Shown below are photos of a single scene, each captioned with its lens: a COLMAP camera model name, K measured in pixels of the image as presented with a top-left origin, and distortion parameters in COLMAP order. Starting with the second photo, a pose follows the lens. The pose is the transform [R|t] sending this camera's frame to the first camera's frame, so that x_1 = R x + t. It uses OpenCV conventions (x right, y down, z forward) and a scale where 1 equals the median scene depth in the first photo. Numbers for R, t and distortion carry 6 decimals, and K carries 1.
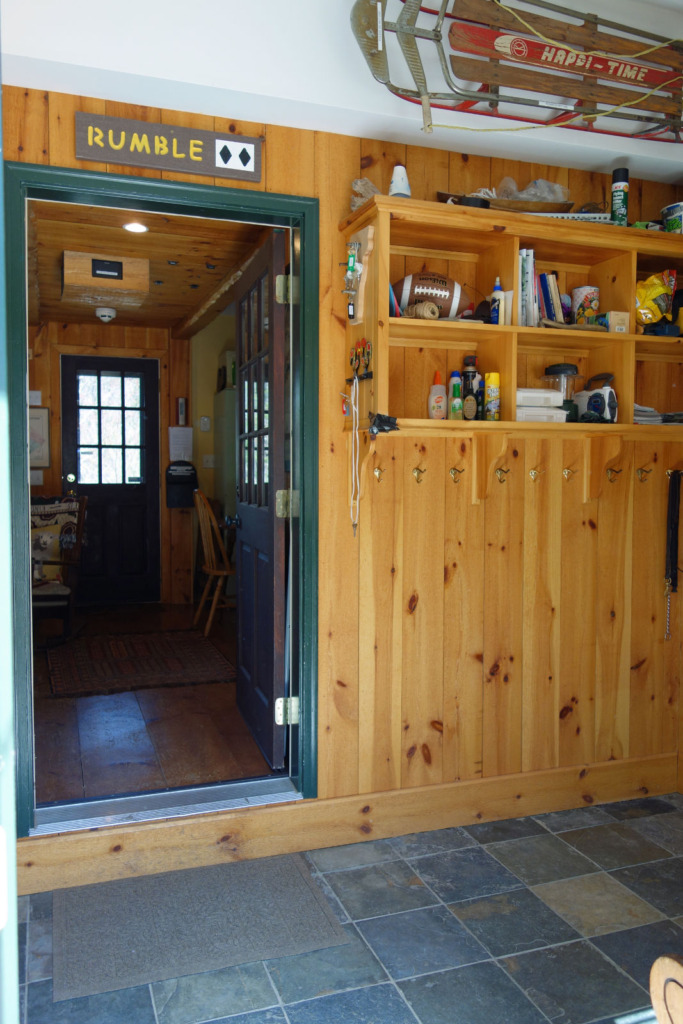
lens RADIAL K [[809.2, 0, 341.5], [0, 809.2, 512.0], [0, 0, 1]] dist [0.007670, -0.005343]
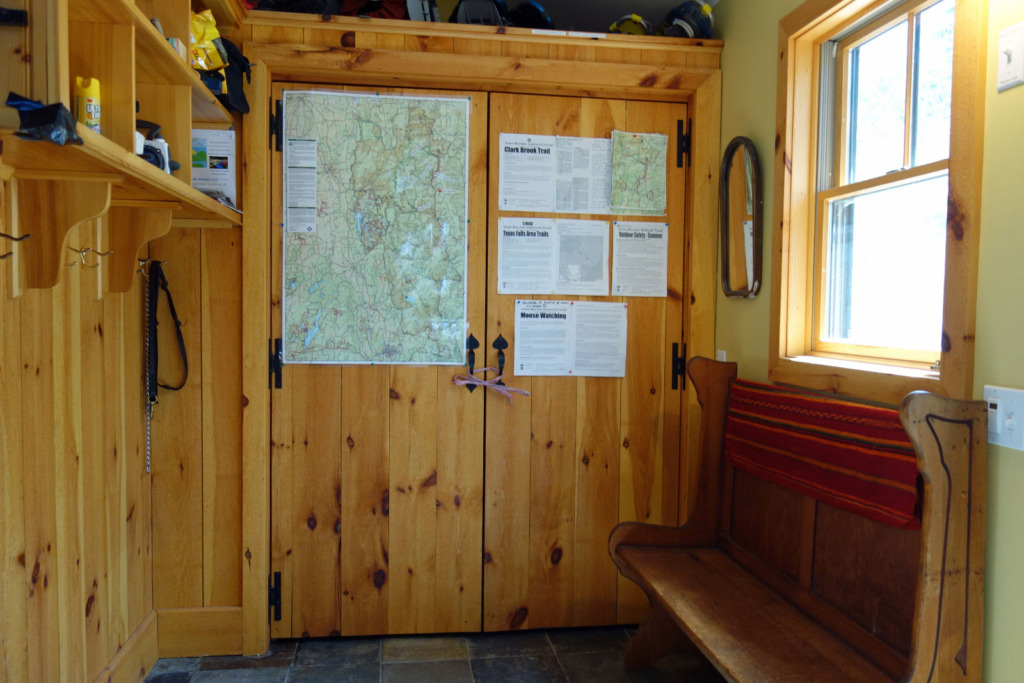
lens RADIAL K [[809.2, 0, 512.7], [0, 809.2, 341.3], [0, 0, 1]] dist [0.007670, -0.005343]
pose [[0.196332, -0.042432, 0.979619, -0.317671], [0.040895, 0.998548, 0.035056, 0.015505], [-0.979684, 0.033179, 0.197782, 0.513385]]
